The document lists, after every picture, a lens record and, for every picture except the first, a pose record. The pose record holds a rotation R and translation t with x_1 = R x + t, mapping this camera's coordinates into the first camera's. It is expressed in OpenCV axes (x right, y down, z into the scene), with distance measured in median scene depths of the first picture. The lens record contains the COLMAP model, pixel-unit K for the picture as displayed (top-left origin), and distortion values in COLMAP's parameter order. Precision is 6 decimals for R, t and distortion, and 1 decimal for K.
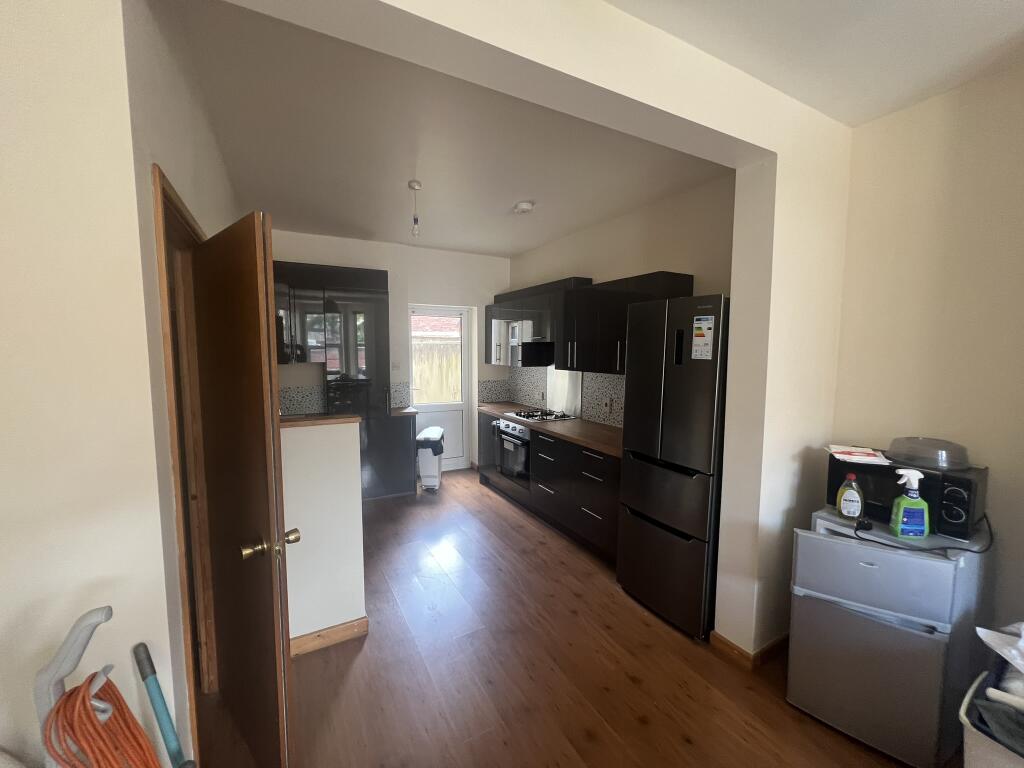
lens RADIAL K [[412.1, 0, 513.3], [0, 412.1, 385.7], [0, 0, 1]] dist [-0.003597, 0.001783]
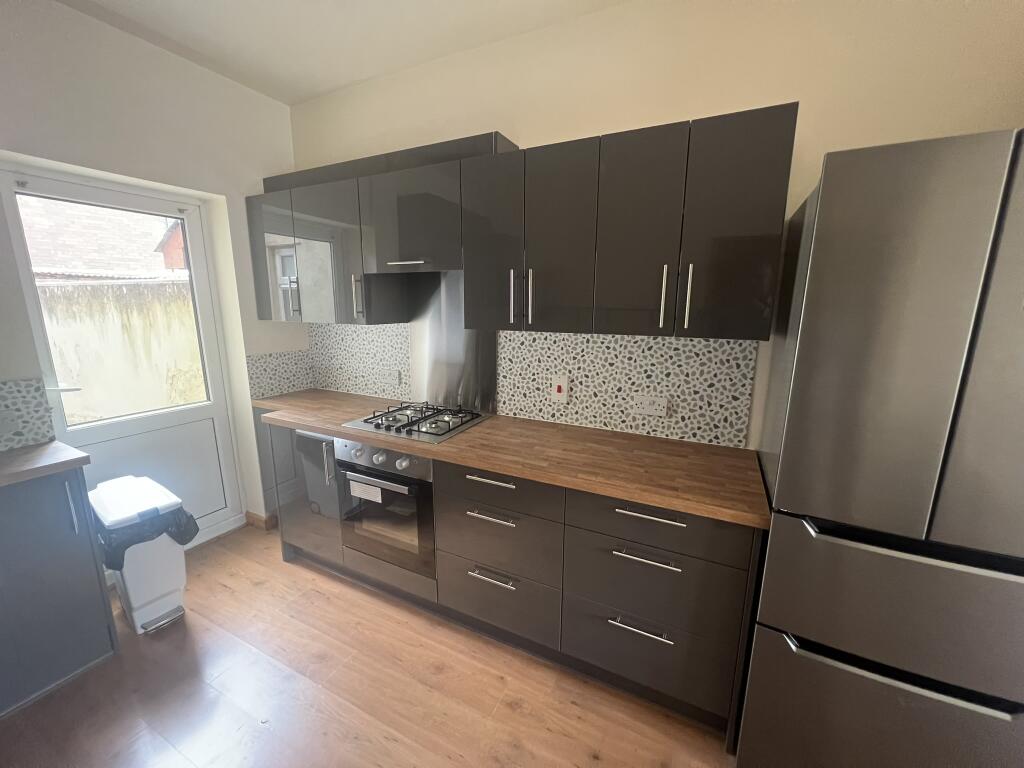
lens RADIAL K [[412.1, 0, 508.0], [0, 412.1, 379.1], [0, 0, 1]] dist [-0.003597, 0.001783]
pose [[0.827209, -0.110158, 0.550991, -0.113042], [0.052161, 0.991415, 0.119901, -0.031026], [-0.559468, -0.070443, 0.825853, 0.477022]]
